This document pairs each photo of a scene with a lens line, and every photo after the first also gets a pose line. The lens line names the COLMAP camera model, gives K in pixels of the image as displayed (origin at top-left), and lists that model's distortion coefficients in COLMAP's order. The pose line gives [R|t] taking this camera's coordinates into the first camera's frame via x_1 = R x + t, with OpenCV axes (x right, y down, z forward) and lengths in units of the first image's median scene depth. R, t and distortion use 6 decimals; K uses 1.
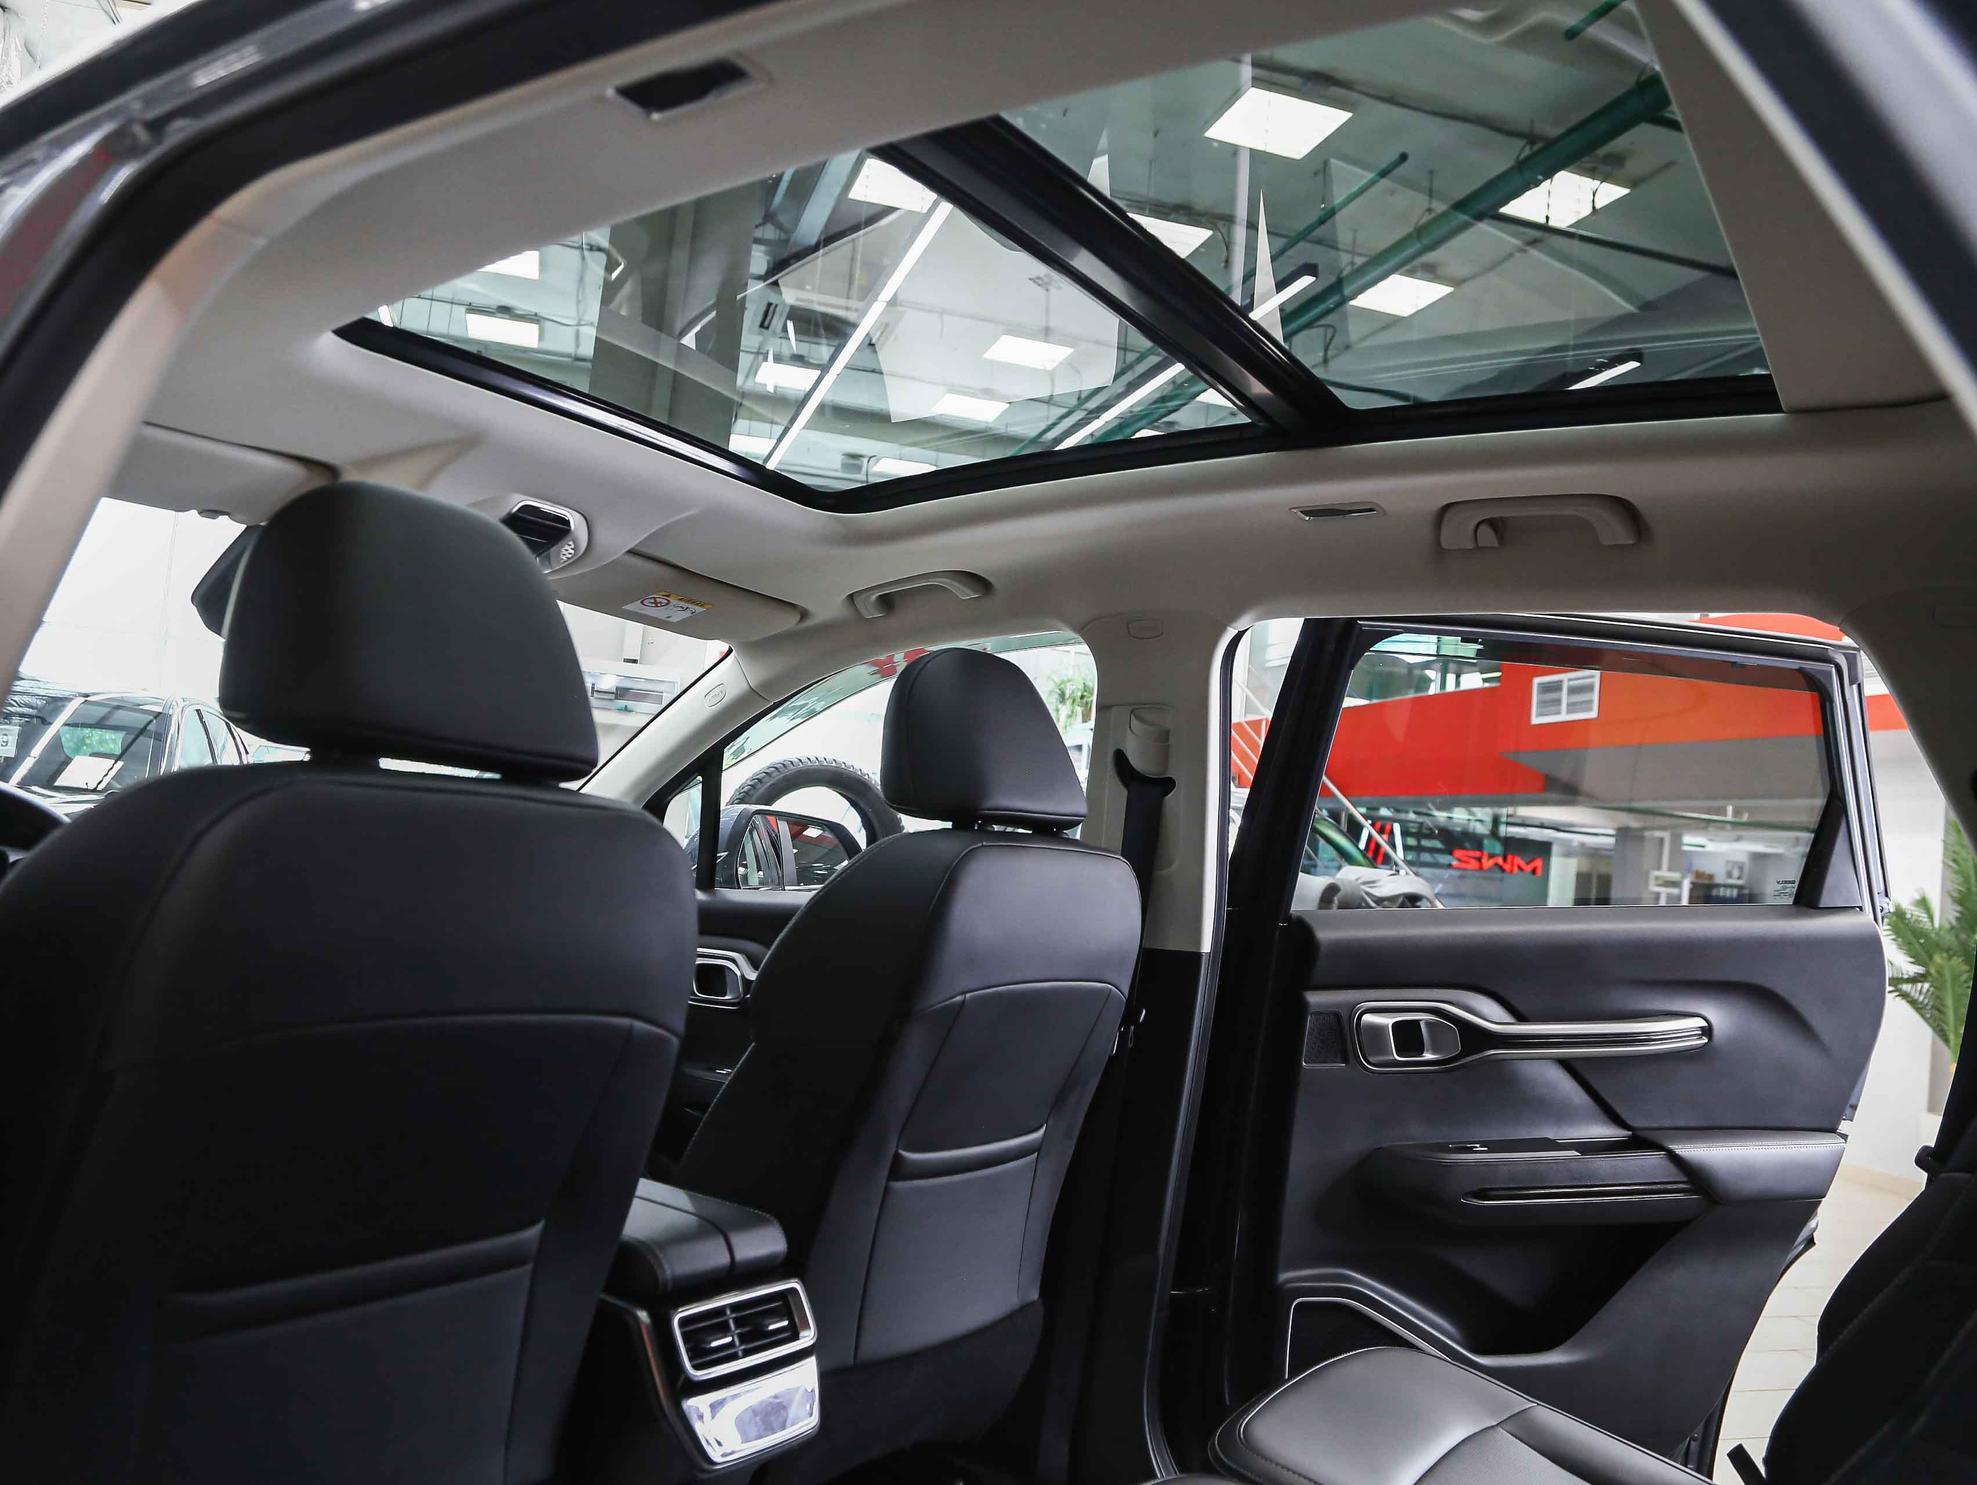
lens RADIAL K [[1513.3, 0, 988.5], [0, 1513.3, 742.5], [0, 0, 1]] dist [-0.127214, 0.070188]
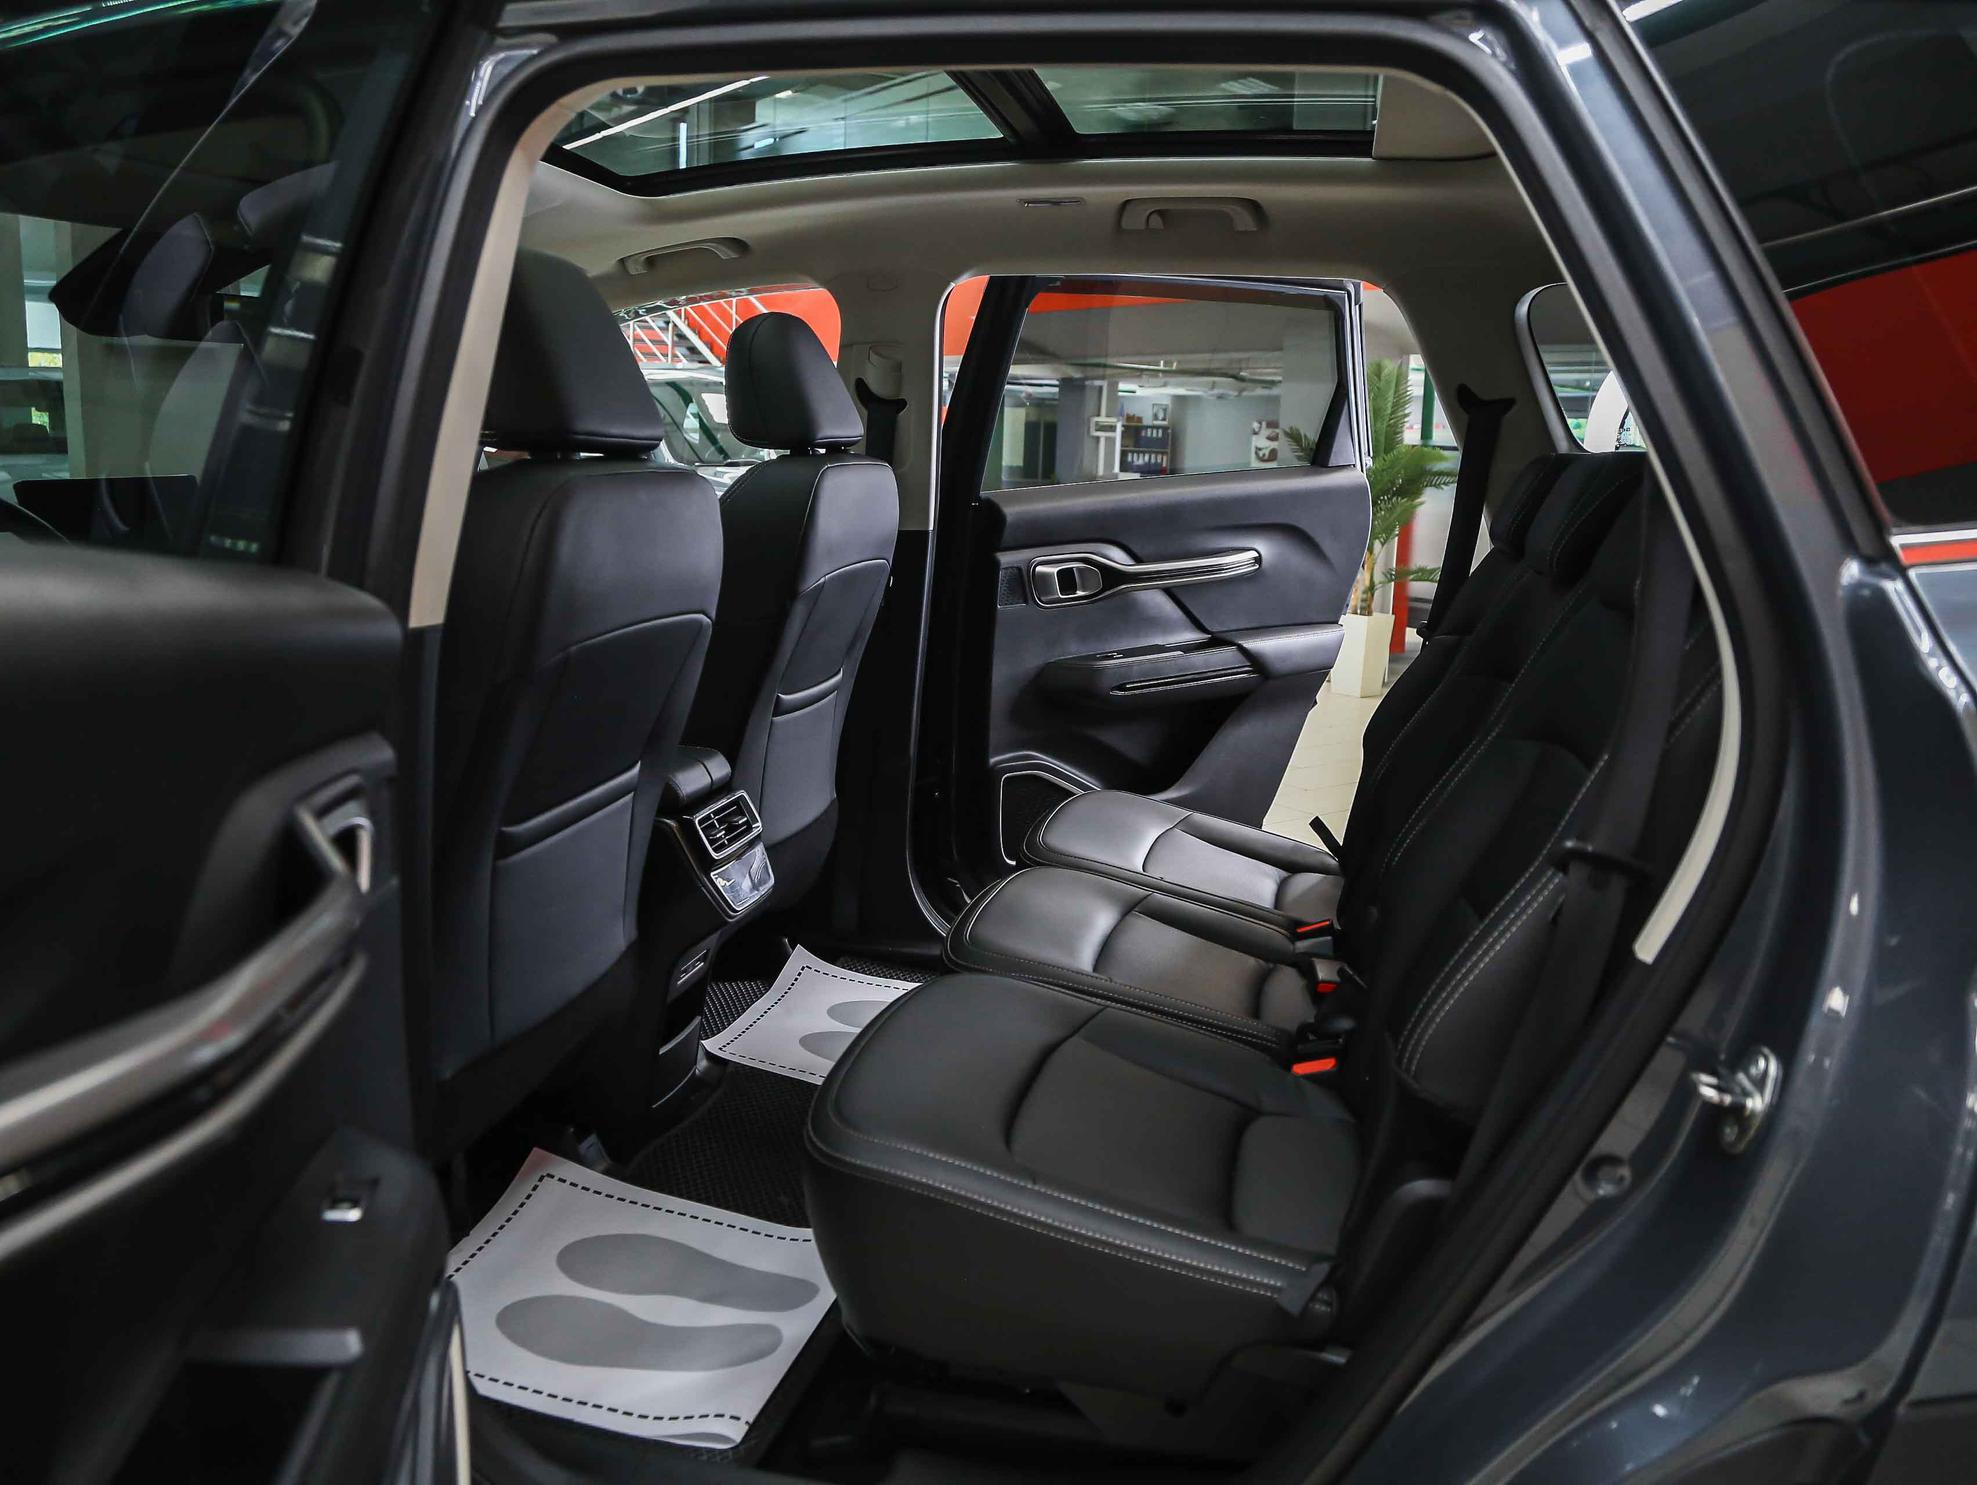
lens RADIAL K [[1513.3, 0, 988.5], [0, 1513.3, 742.5], [0, 0, 1]] dist [-0.127214, 0.070188]
pose [[0.930808, -0.130462, 0.341434, -0.276774], [0.027671, 0.956602, 0.290081, -0.063807], [-0.364461, -0.260562, 0.894022, -0.249074]]
